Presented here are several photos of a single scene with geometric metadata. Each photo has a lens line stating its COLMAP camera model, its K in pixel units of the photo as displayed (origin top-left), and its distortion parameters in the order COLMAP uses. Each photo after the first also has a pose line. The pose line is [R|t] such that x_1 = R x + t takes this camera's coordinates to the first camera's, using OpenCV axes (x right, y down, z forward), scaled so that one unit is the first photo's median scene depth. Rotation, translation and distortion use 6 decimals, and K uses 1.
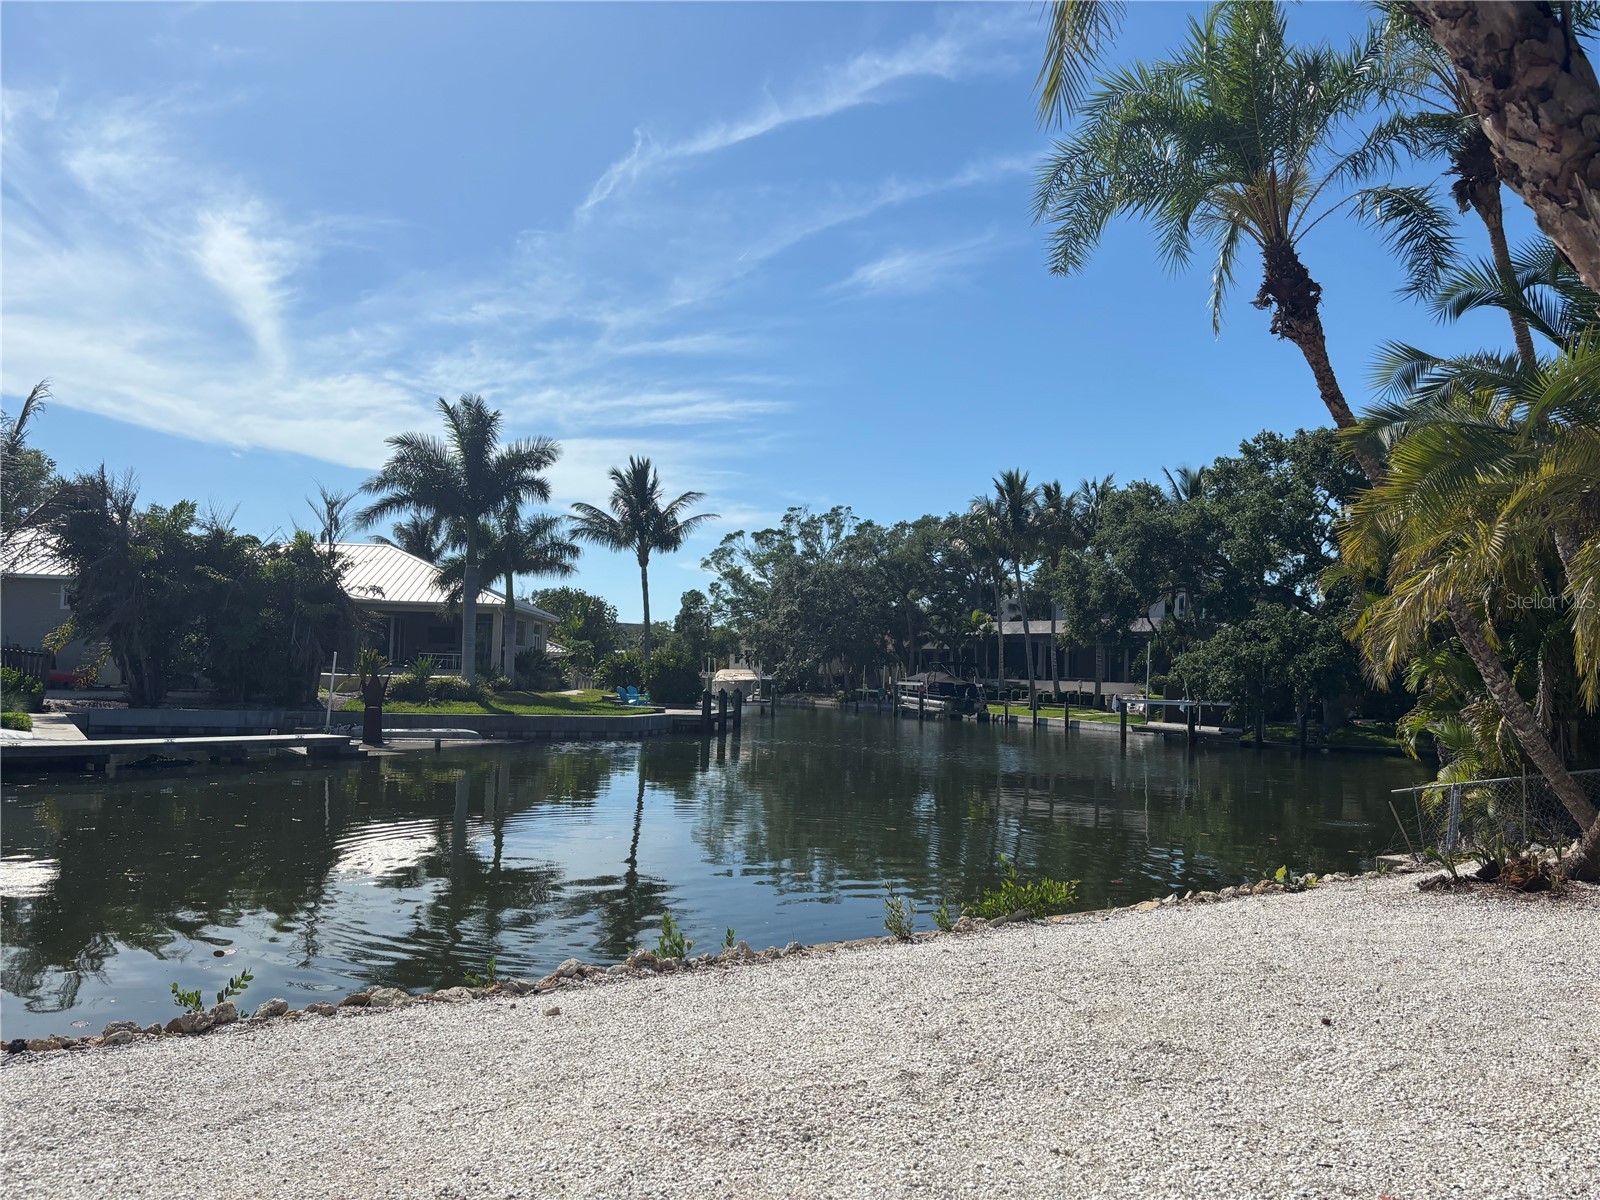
lens RADIAL K [[1213.7, 0, 799.0], [0, 1213.7, 590.0], [0, 0, 1]] dist [0.029090, -0.005364]
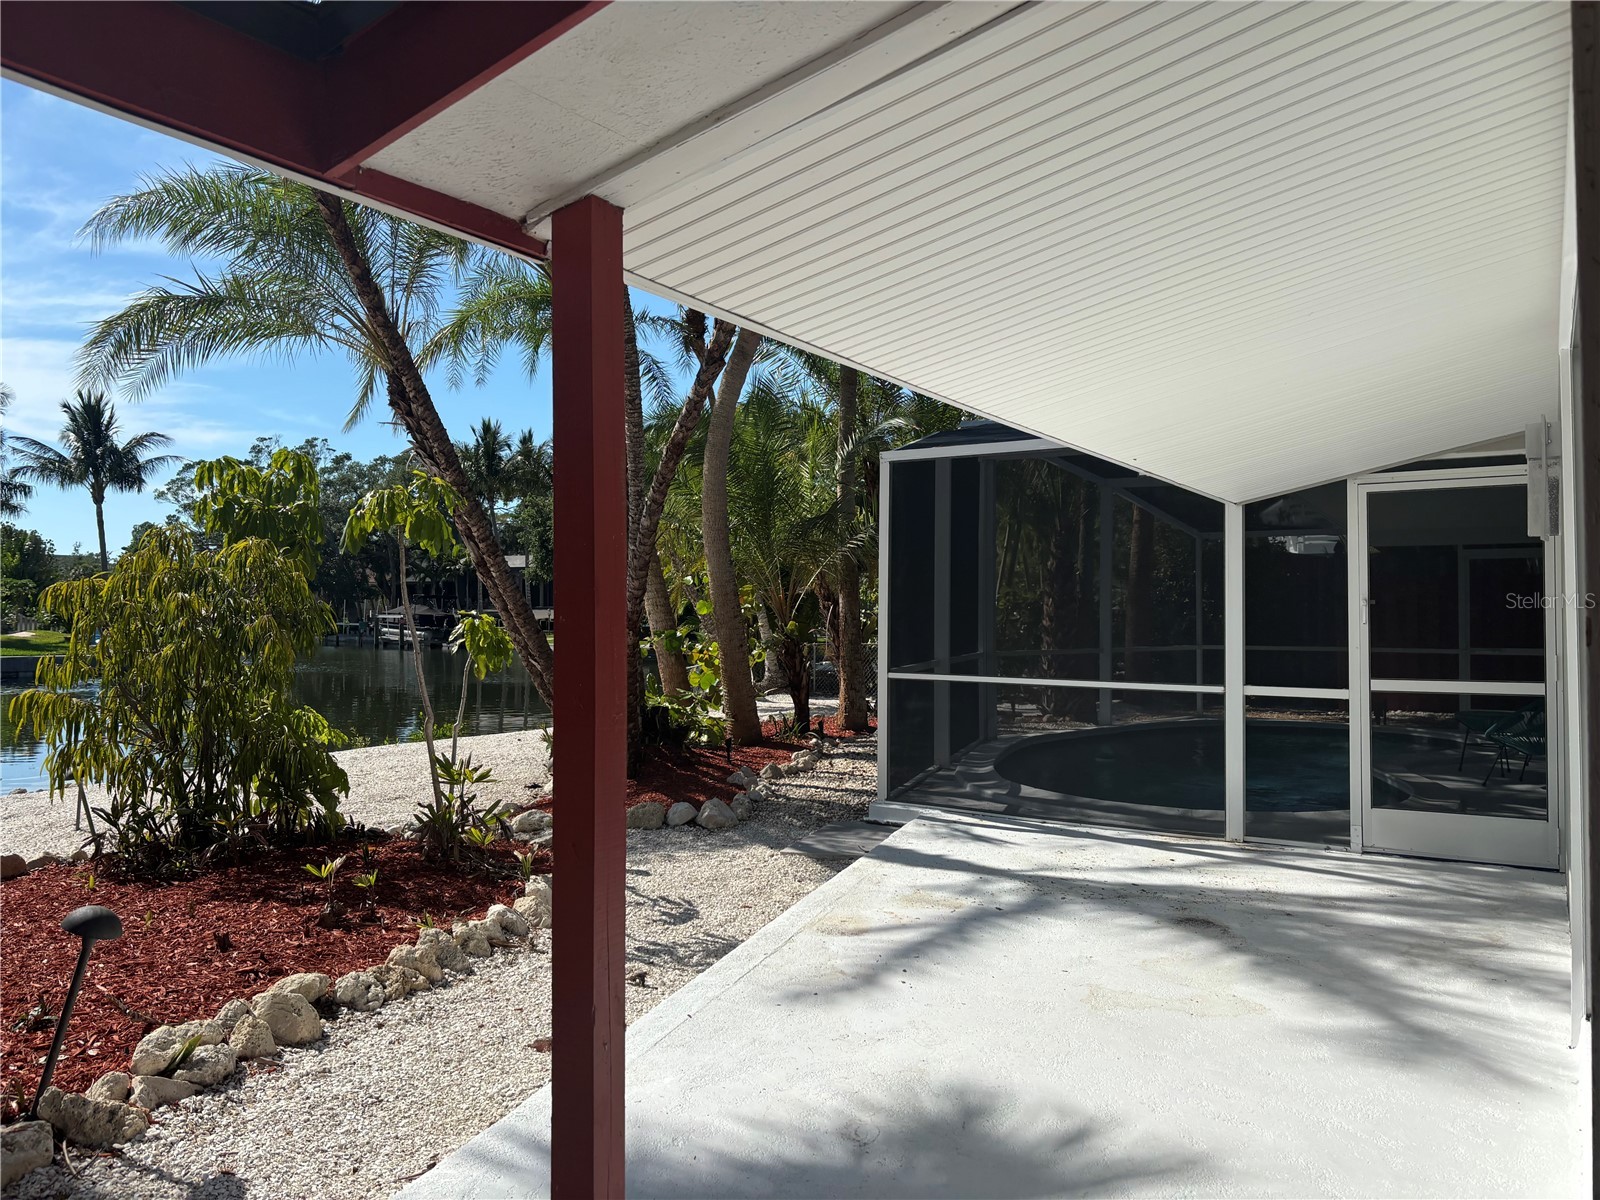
lens RADIAL K [[1213.7, 0, 799.0], [0, 1213.7, 590.0], [0, 0, 1]] dist [0.029090, -0.005364]
pose [[0.916564, -0.017317, 0.399513, -0.006654], [-0.006065, 0.998345, 0.057188, -0.009295], [-0.399842, -0.054840, 0.914942, -0.119712]]
